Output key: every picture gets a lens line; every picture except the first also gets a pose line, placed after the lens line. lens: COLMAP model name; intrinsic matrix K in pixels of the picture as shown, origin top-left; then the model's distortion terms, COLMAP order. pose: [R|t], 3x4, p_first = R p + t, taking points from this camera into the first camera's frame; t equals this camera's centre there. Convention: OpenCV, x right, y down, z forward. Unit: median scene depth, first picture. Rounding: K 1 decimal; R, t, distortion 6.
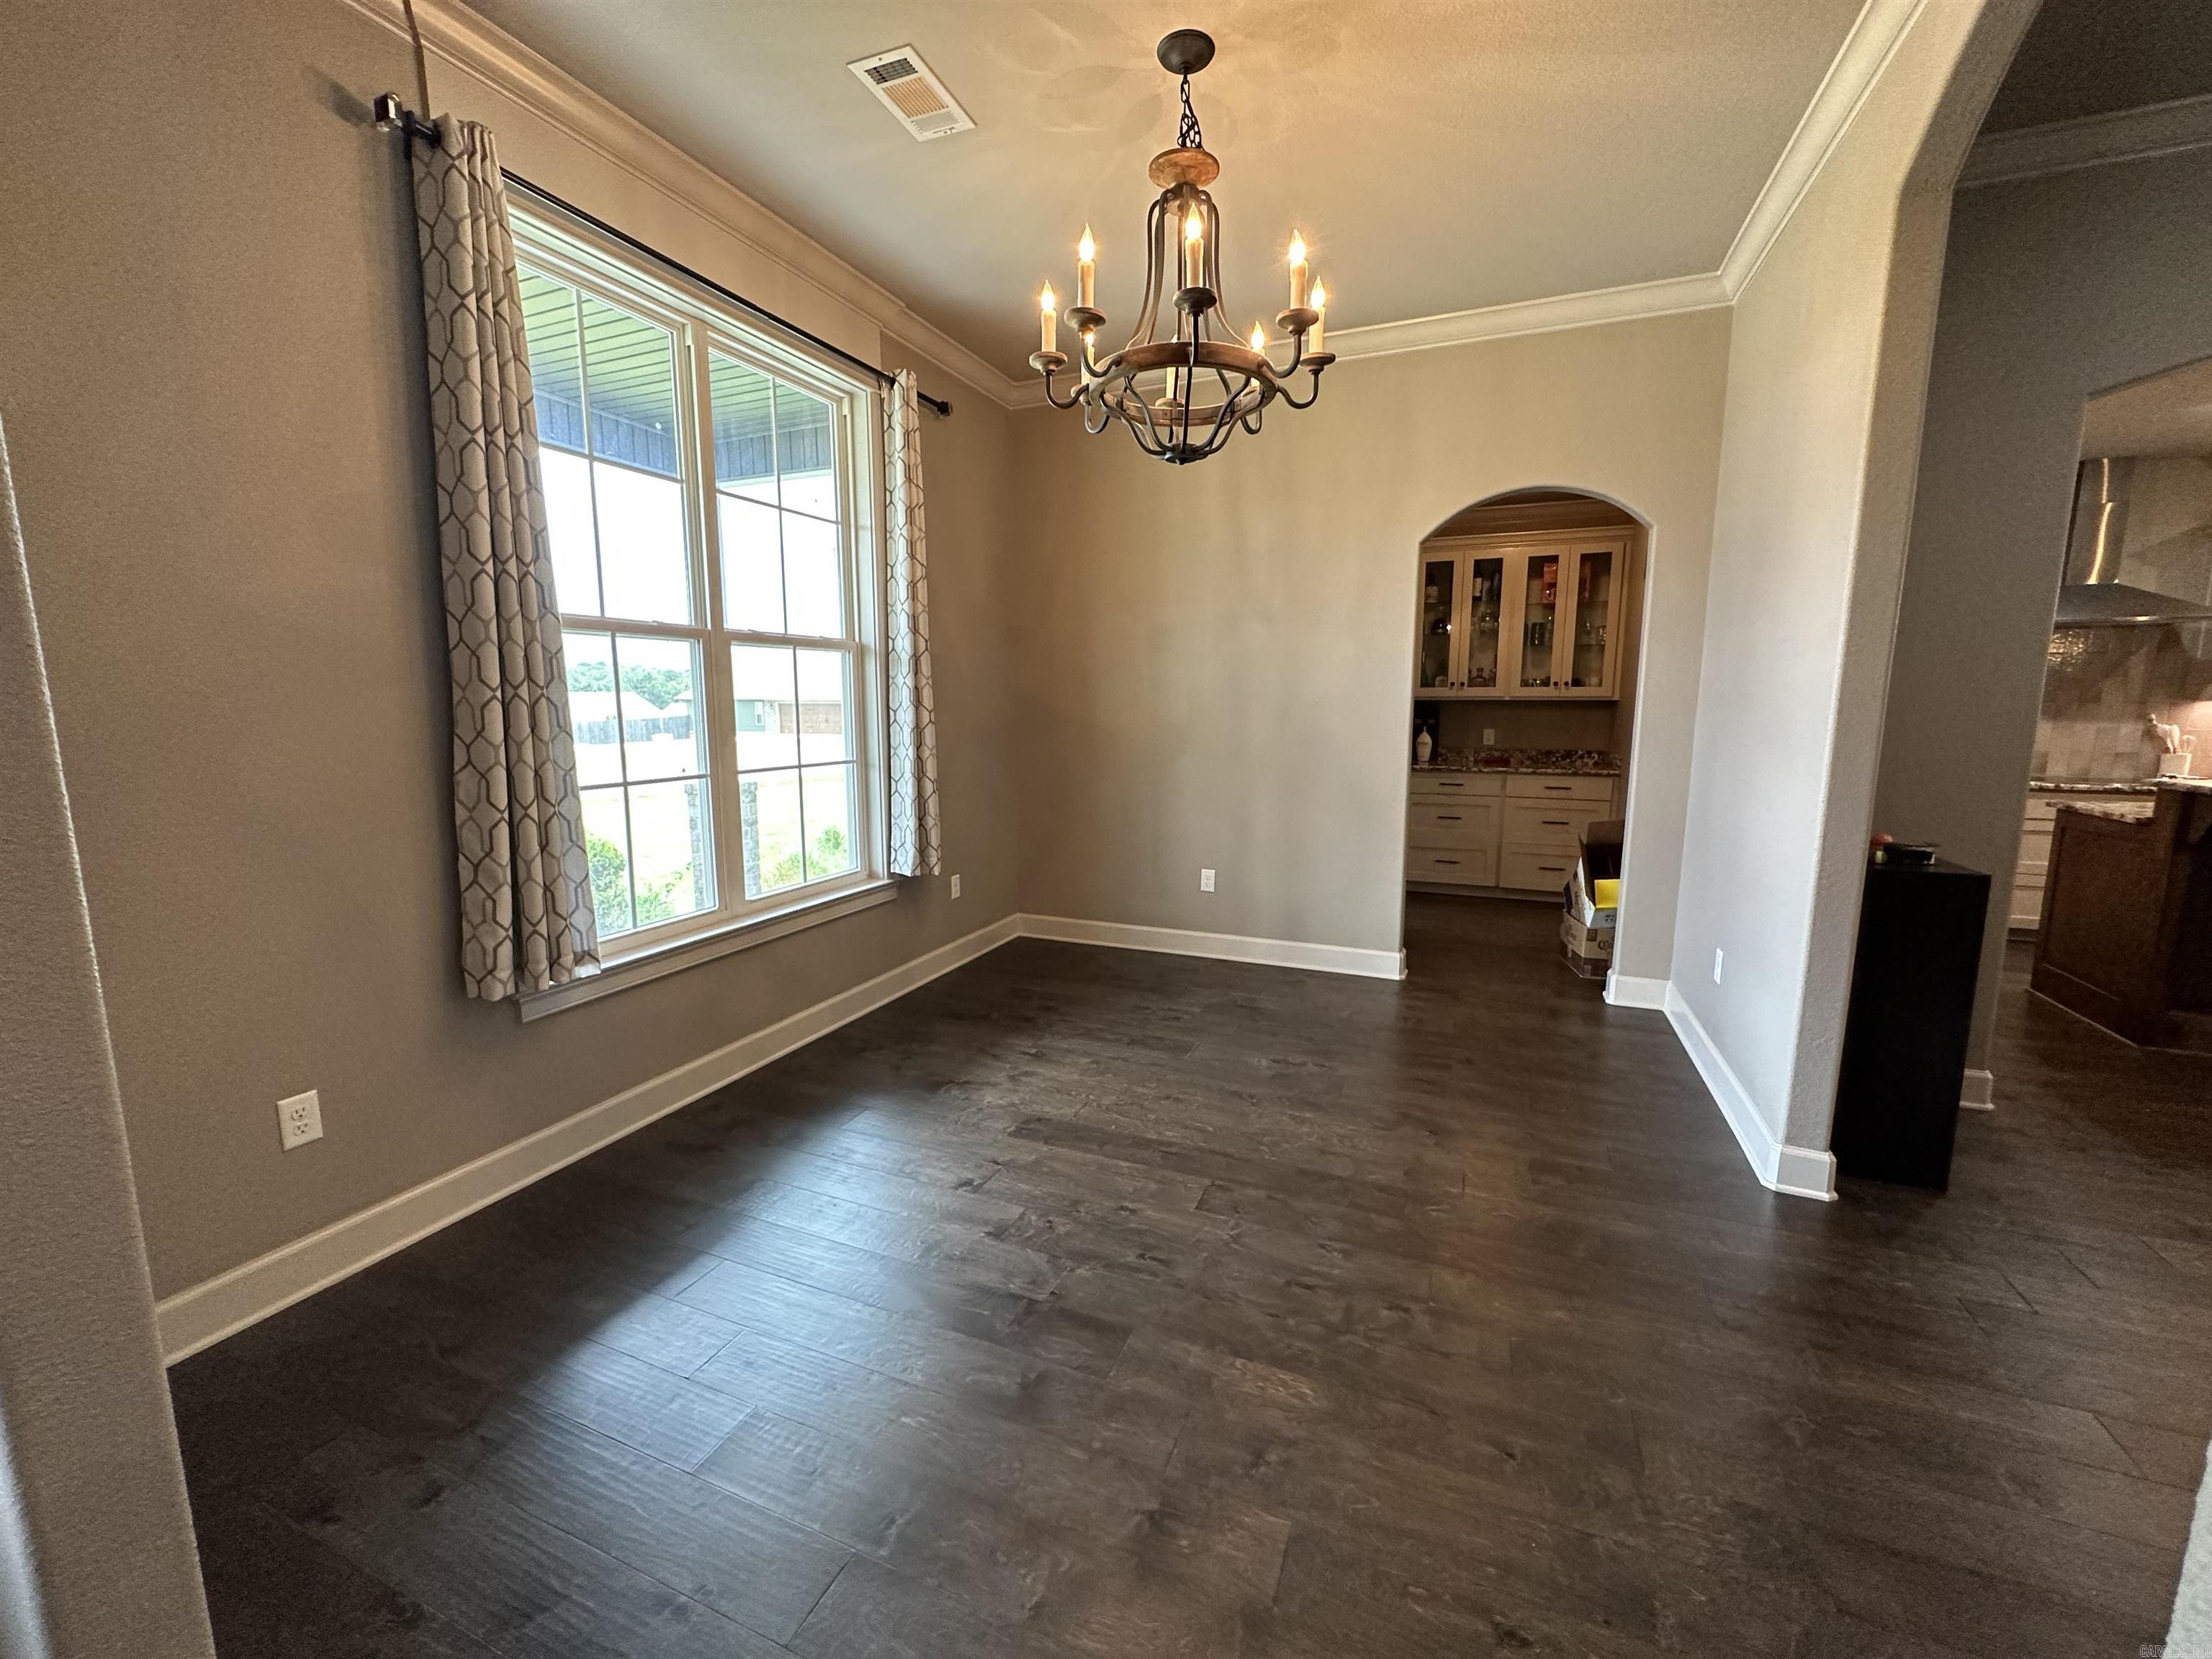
lens RADIAL K [[876.7, 0, 1111.0], [0, 876.7, 829.9], [0, 0, 1]] dist [0.000028, 0.000200]
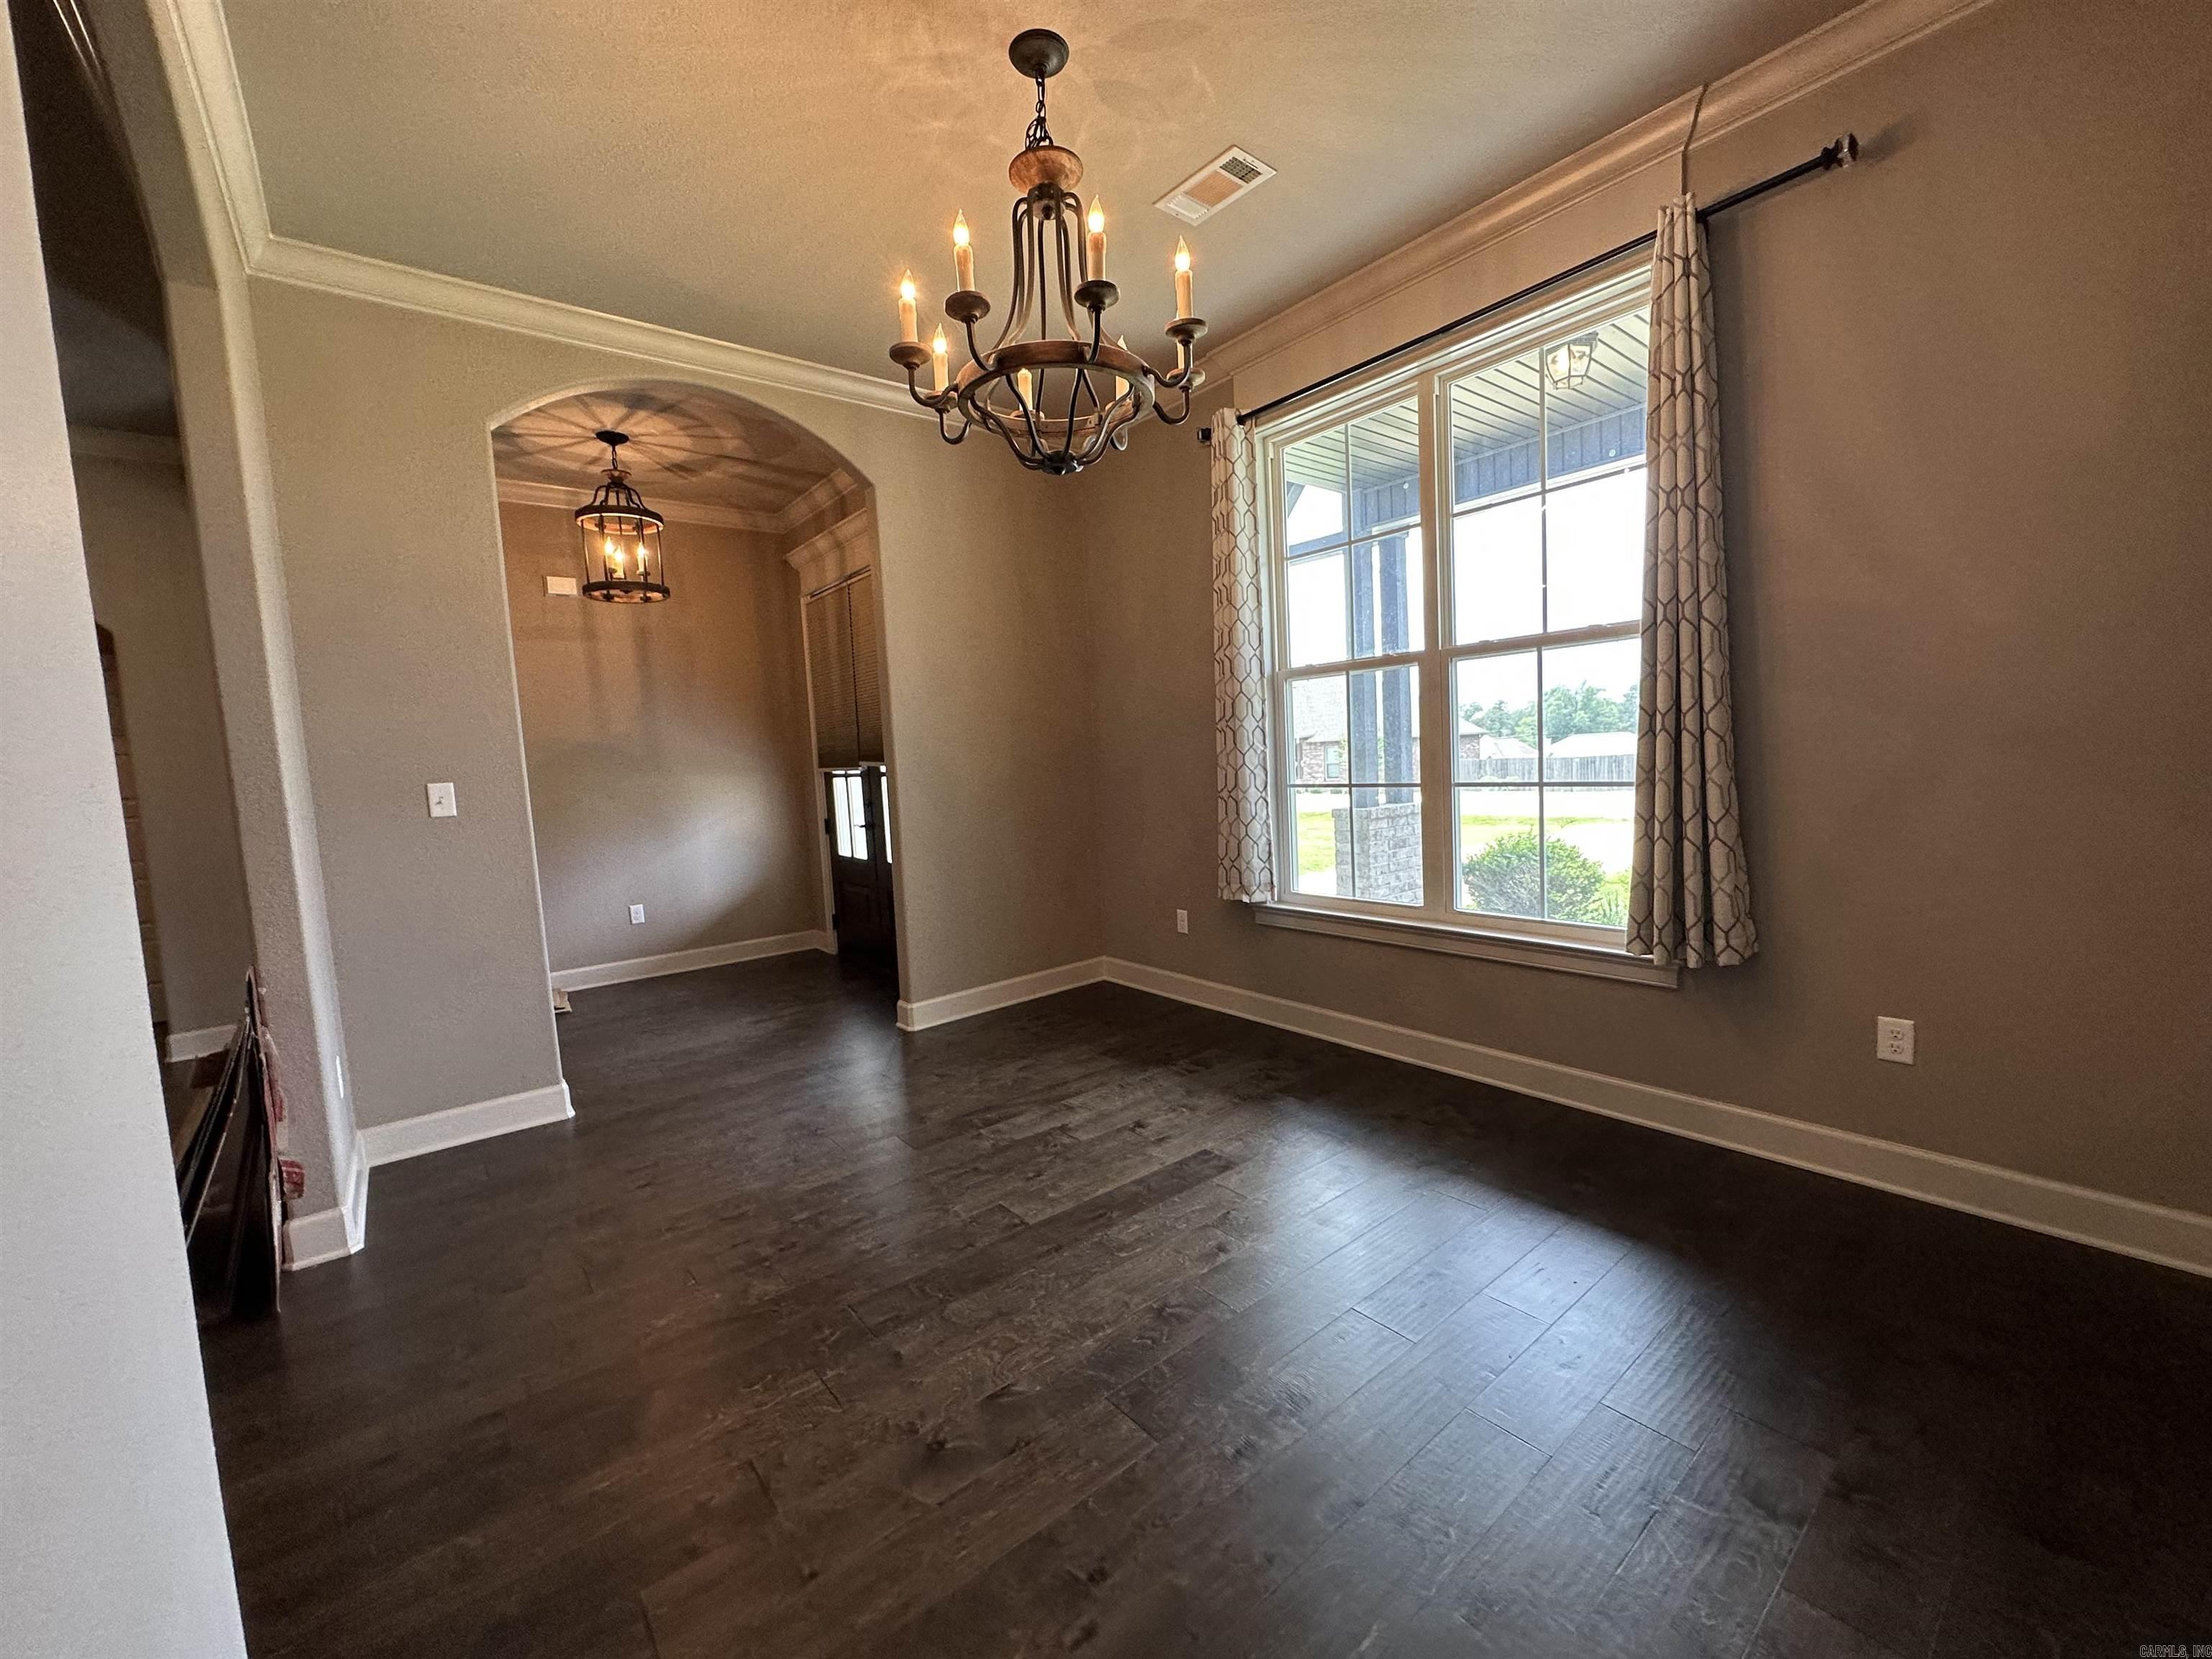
lens RADIAL K [[886.5, 0, 1107.2], [0, 886.5, 827.9], [0, 0, 1]] dist [-0.000973, 0.000113]
pose [[-0.479469, 0.095663, -0.872329, 0.715168], [-0.077441, 0.985550, 0.150644, -0.147151], [0.874135, 0.139783, -0.465133, 1.192634]]
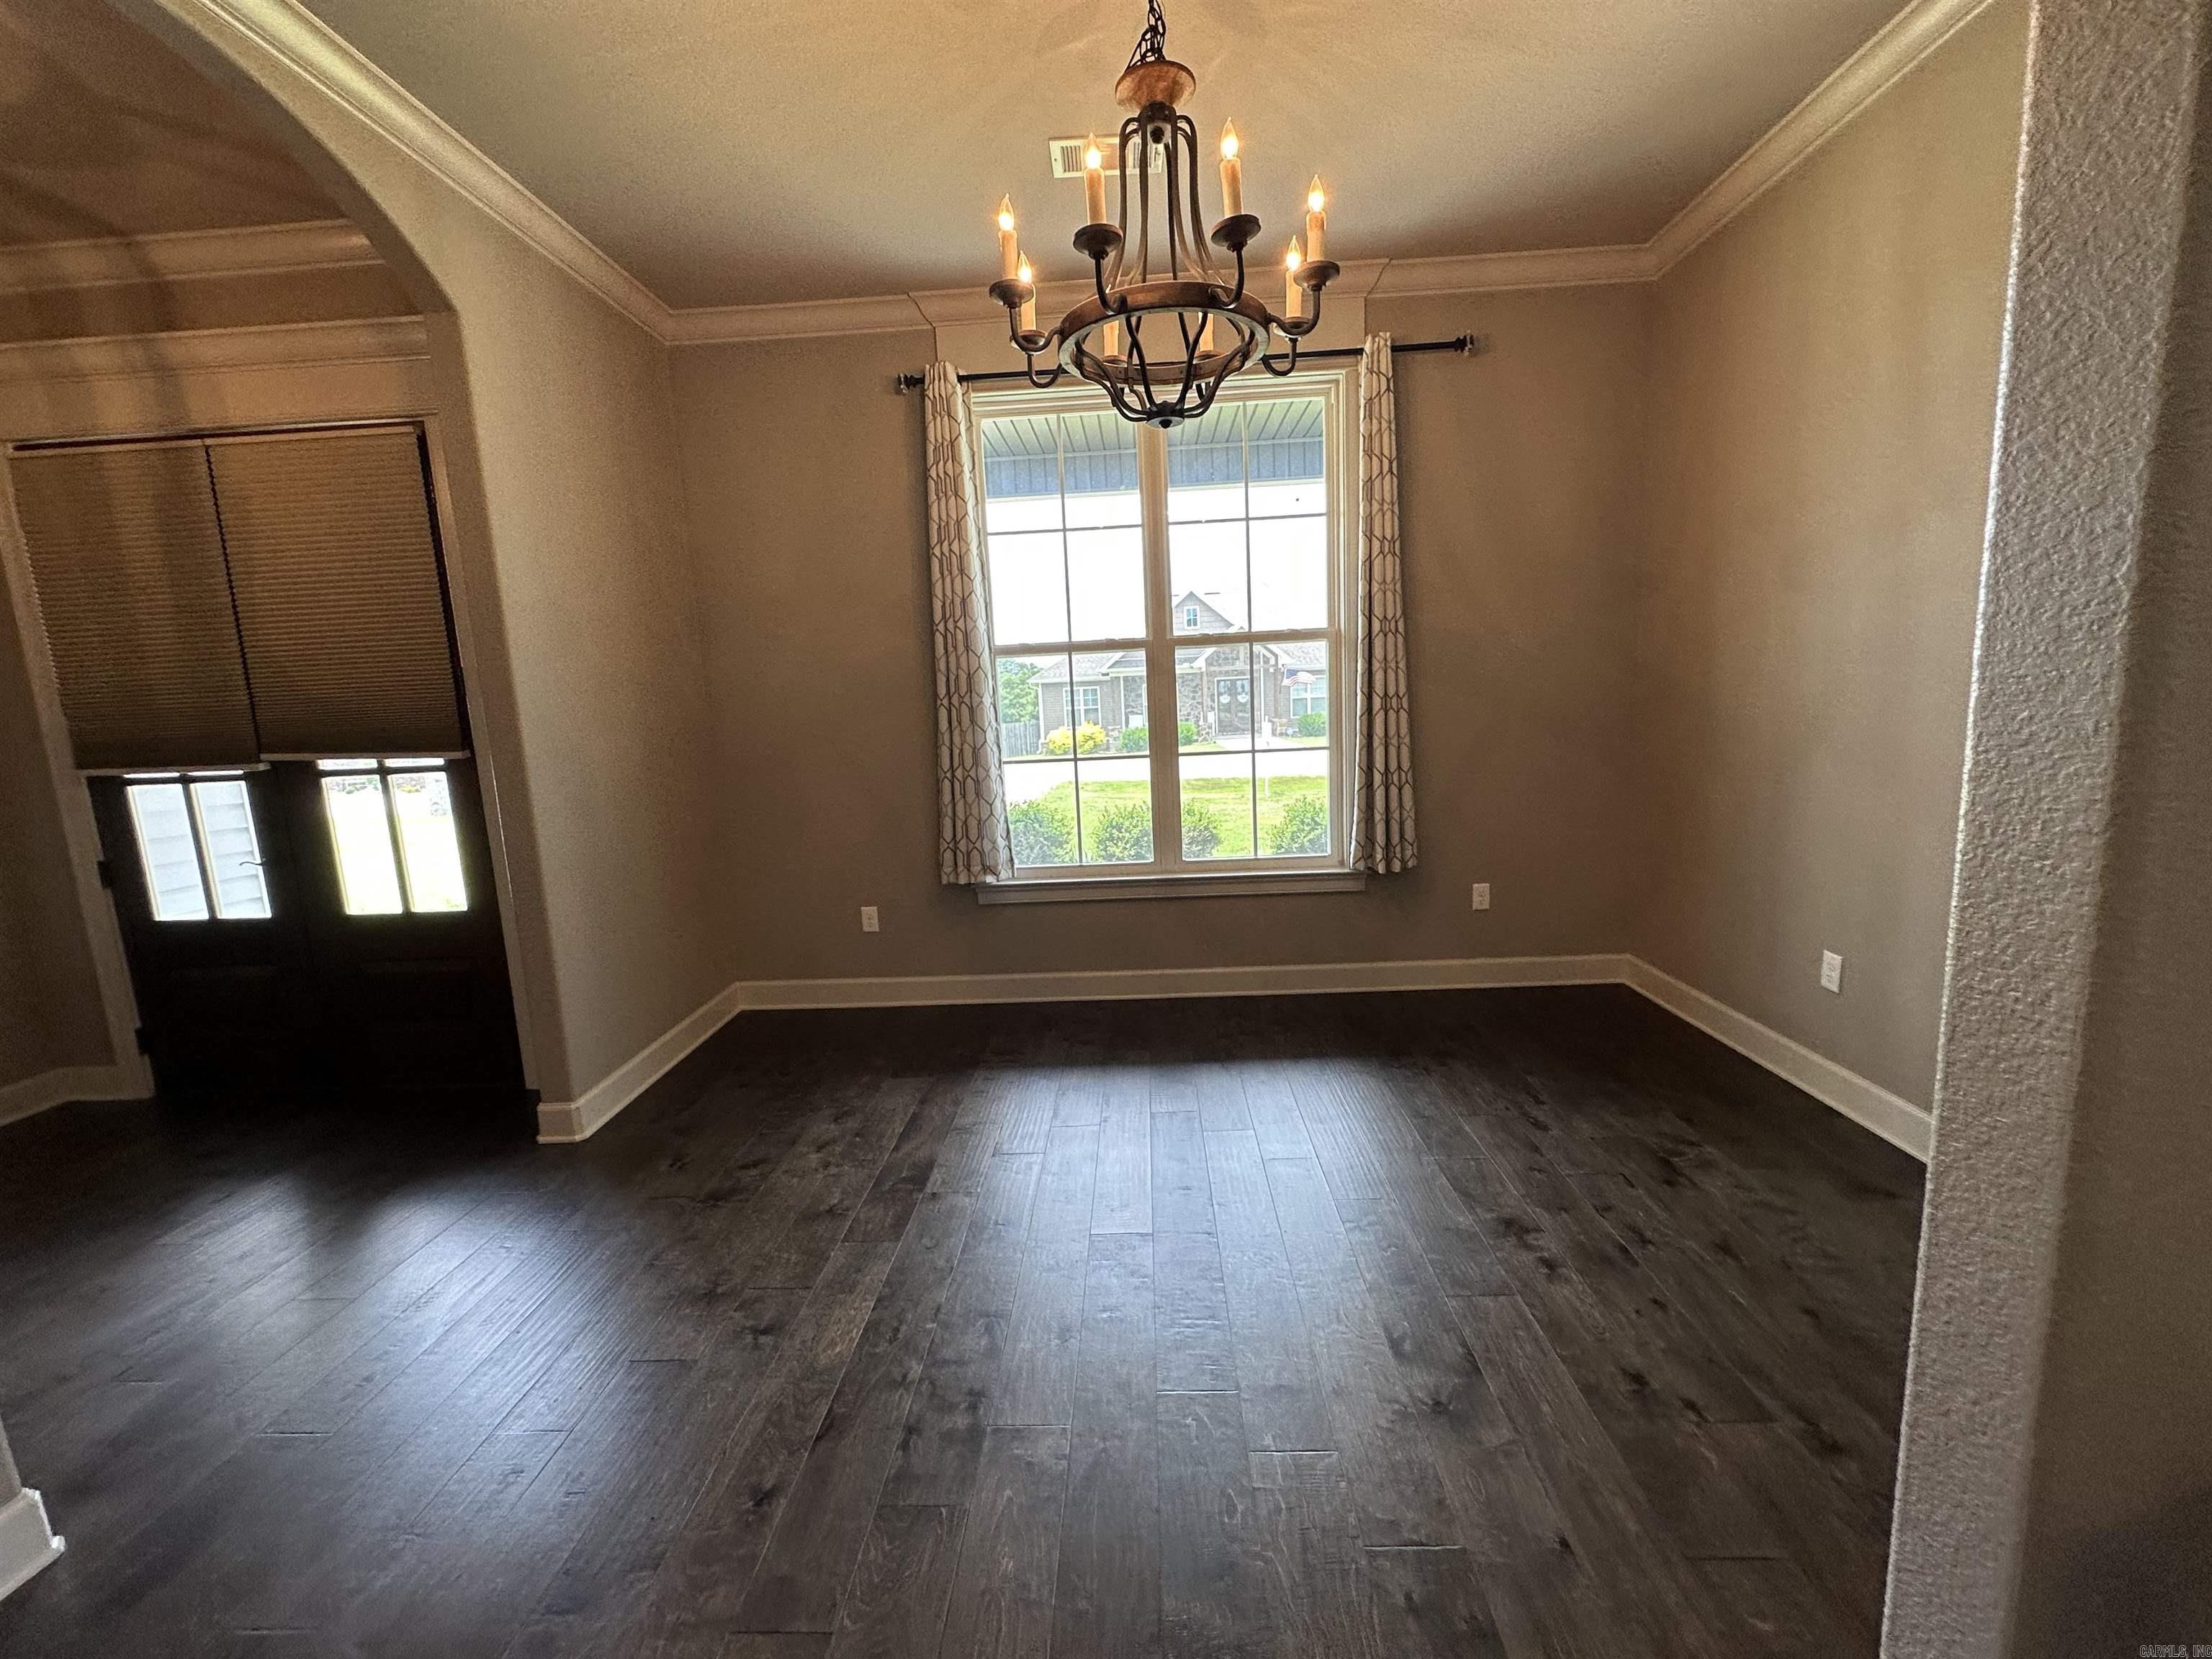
lens RADIAL K [[883.2, 0, 1106.0], [0, 883.2, 829.5], [0, 0, 1]] dist [-0.002530, 0.000565]
pose [[0.345296, 0.121345, -0.930616, 0.721174], [-0.088363, 0.991404, 0.096485, -0.074809], [0.934325, 0.048916, 0.353051, 0.504904]]
